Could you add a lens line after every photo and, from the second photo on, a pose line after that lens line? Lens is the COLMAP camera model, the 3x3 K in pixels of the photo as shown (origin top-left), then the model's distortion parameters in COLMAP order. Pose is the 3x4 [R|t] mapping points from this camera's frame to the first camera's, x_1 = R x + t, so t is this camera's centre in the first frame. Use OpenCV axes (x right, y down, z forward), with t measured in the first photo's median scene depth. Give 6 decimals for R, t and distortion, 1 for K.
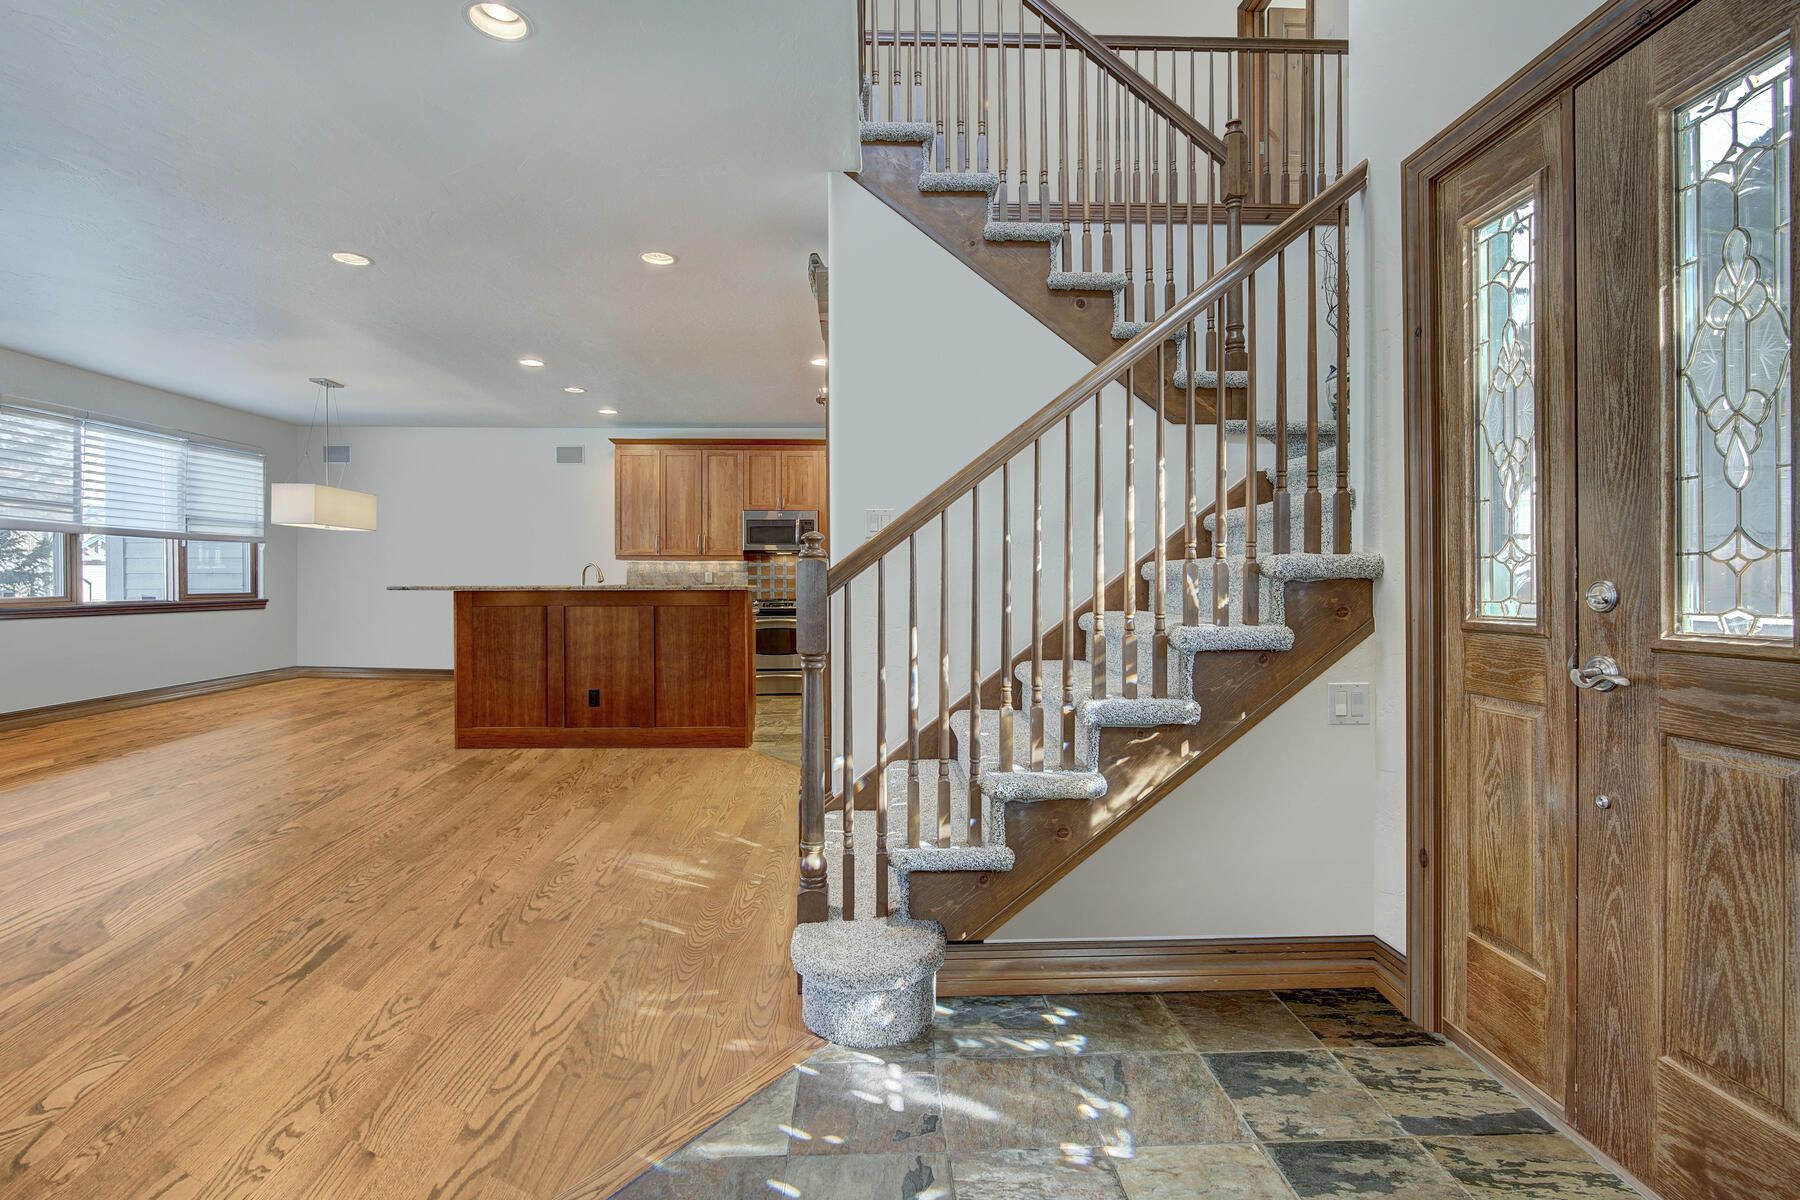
lens RADIAL K [[835.0, 0, 903.8], [0, 835.0, 590.0], [0, 0, 1]] dist [-0.002134, -0.000381]
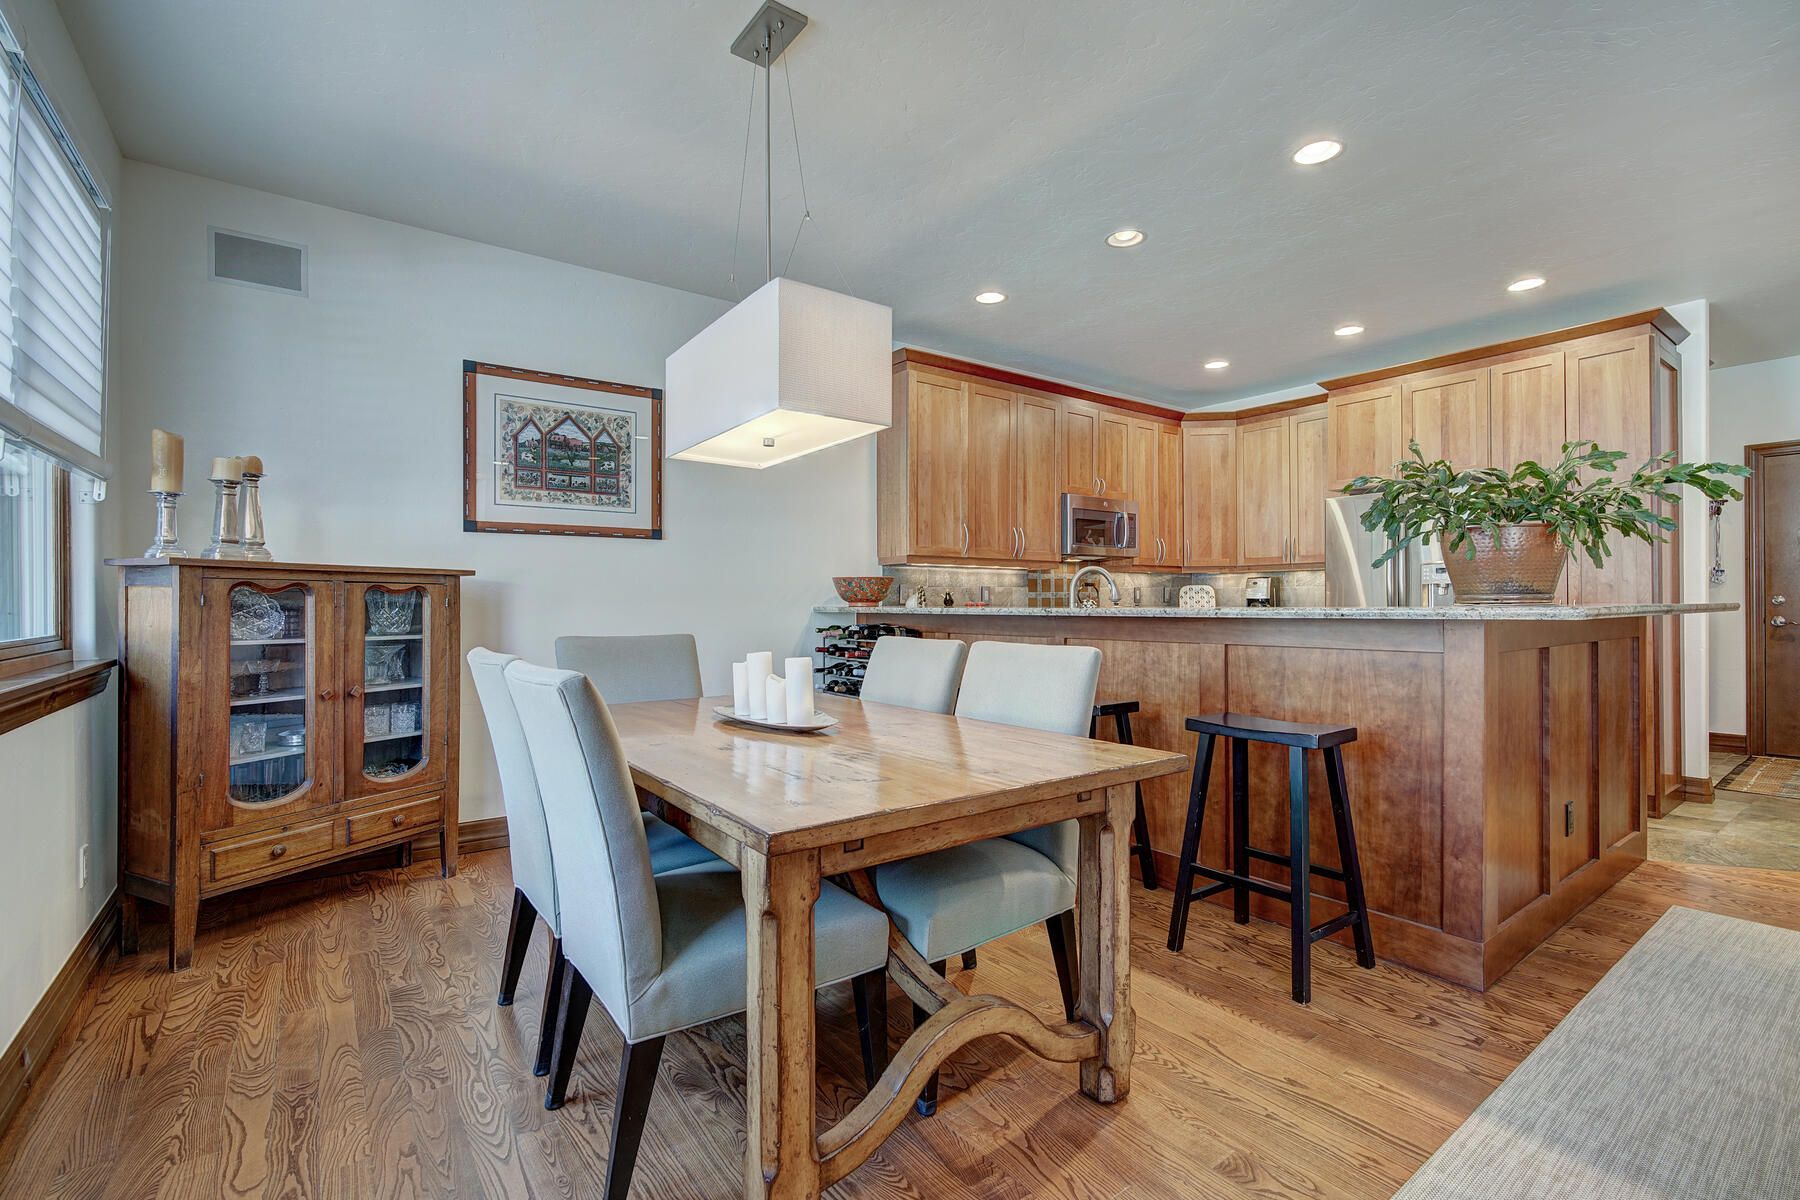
lens RADIAL K [[809.4, 0, 900.0], [0, 809.4, 600.0], [0, 0, 1]] dist [-0.001368, 0.000383]
pose [[0.813725, -0.001578, 0.581248, -0.723929], [0.011148, 0.999855, -0.012893, -0.003996], [-0.581143, 0.016971, 0.813624, 0.596492]]
